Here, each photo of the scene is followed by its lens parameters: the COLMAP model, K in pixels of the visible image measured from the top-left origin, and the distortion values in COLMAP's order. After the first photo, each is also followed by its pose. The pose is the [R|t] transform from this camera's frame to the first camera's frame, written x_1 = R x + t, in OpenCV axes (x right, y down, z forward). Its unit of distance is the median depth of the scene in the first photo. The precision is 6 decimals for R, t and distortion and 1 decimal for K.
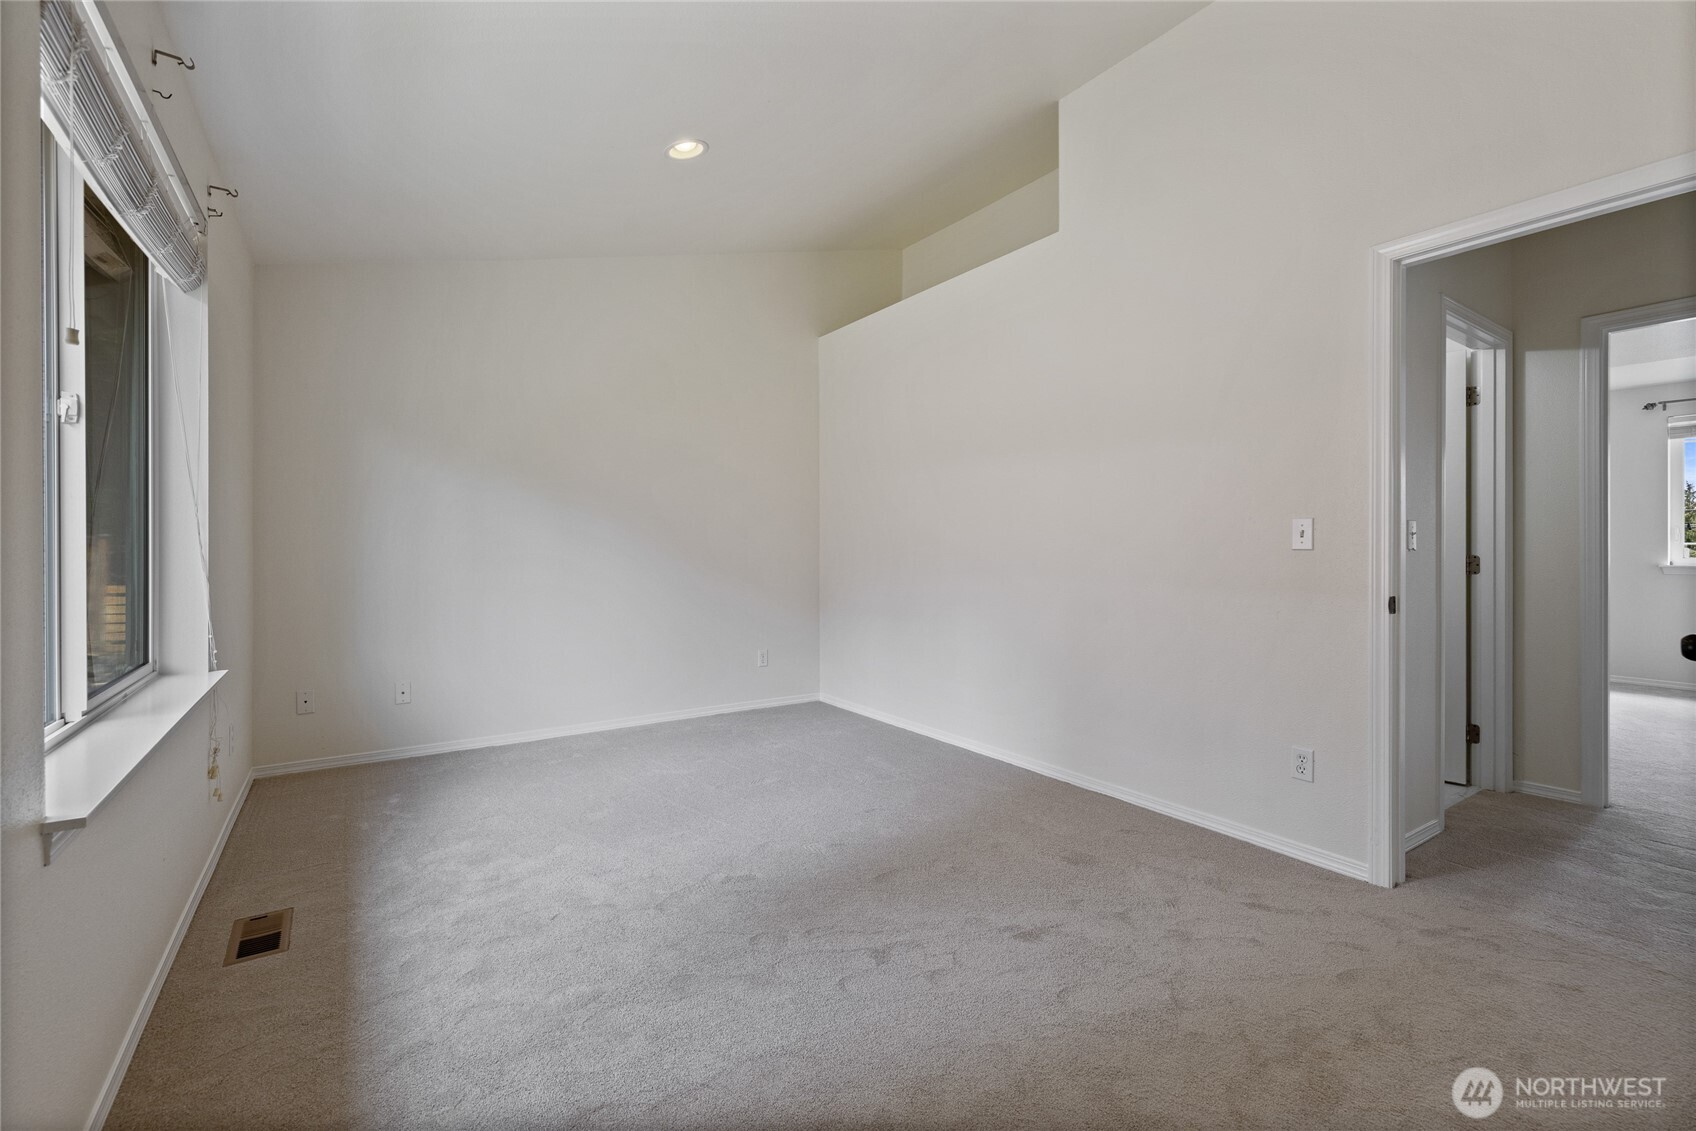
lens RADIAL K [[712.4, 0, 823.6], [0, 712.4, 558.3], [0, 0, 1]] dist [0.000660, -0.000080]
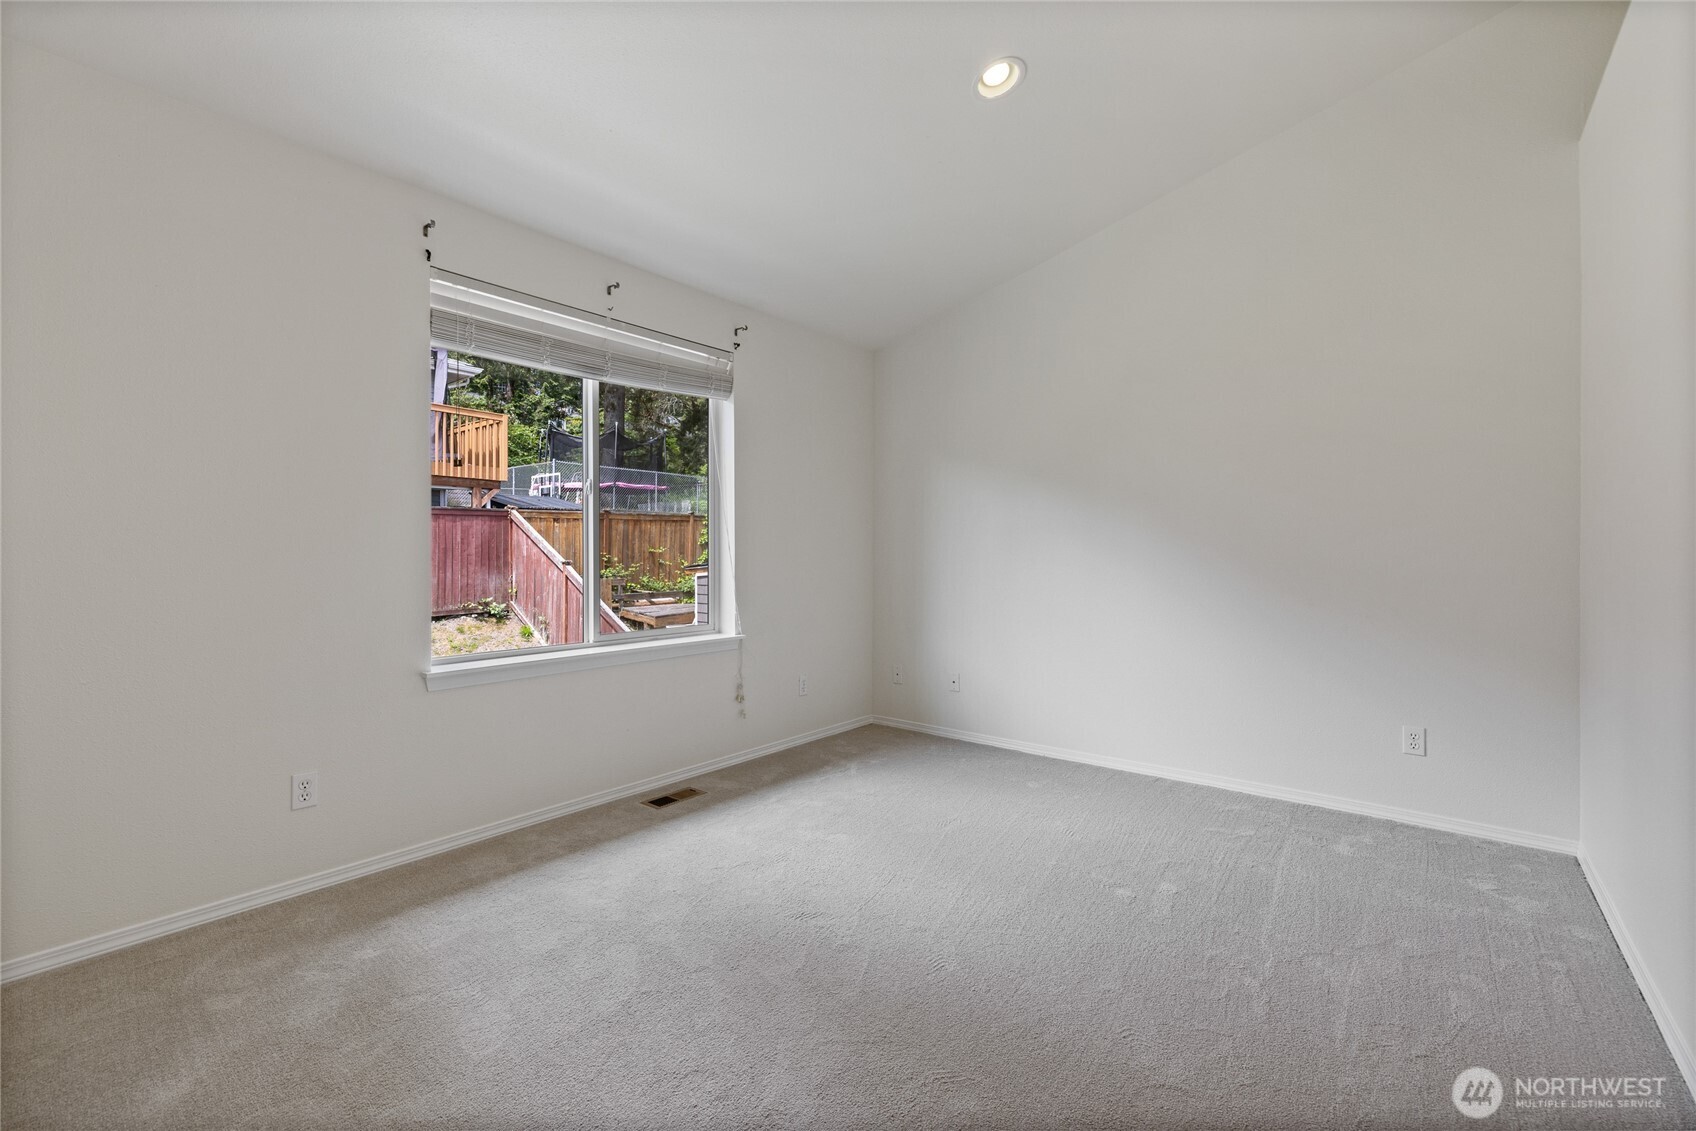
lens RADIAL K [[712.4, 0, 823.6], [0, 712.4, 558.3], [0, 0, 1]] dist [0.000660, -0.000080]
pose [[0.263506, -0.002227, -0.964655, 0.500857], [-0.010398, 0.999933, -0.005148, -0.002176], [0.964602, 0.011387, 0.263465, 0.535688]]
